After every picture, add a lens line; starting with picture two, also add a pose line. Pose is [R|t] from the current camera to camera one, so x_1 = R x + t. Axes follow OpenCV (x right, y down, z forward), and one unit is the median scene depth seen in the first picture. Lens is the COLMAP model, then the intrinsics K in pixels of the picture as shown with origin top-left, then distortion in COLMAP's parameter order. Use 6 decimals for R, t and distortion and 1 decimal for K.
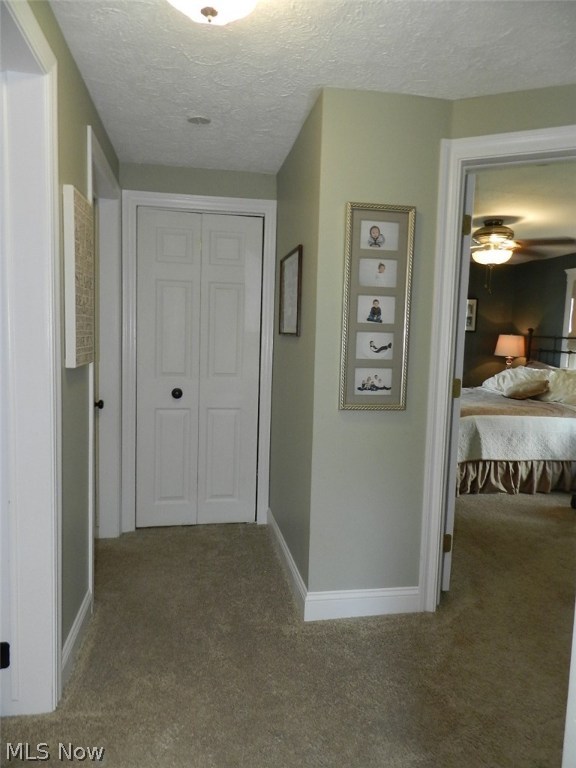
lens RADIAL K [[511.1, 0, 290.0], [0, 511.1, 382.2], [0, 0, 1]] dist [-0.000582, 0.000077]
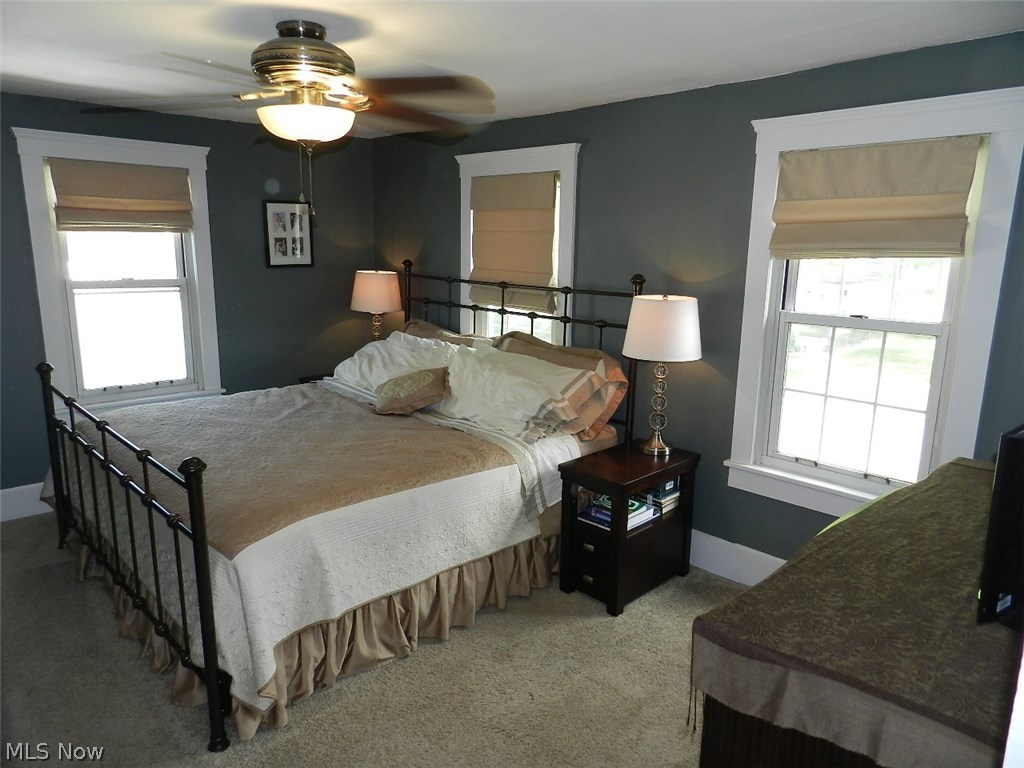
lens RADIAL K [[687.3, 0, 509.4], [0, 687.3, 380.5], [0, 0, 1]] dist [0.056724, -0.000106]
pose [[0.832118, -0.131753, 0.538721, 0.203624], [0.063770, 0.987659, 0.143048, -0.112269], [-0.550920, -0.084678, 0.830251, 0.438229]]
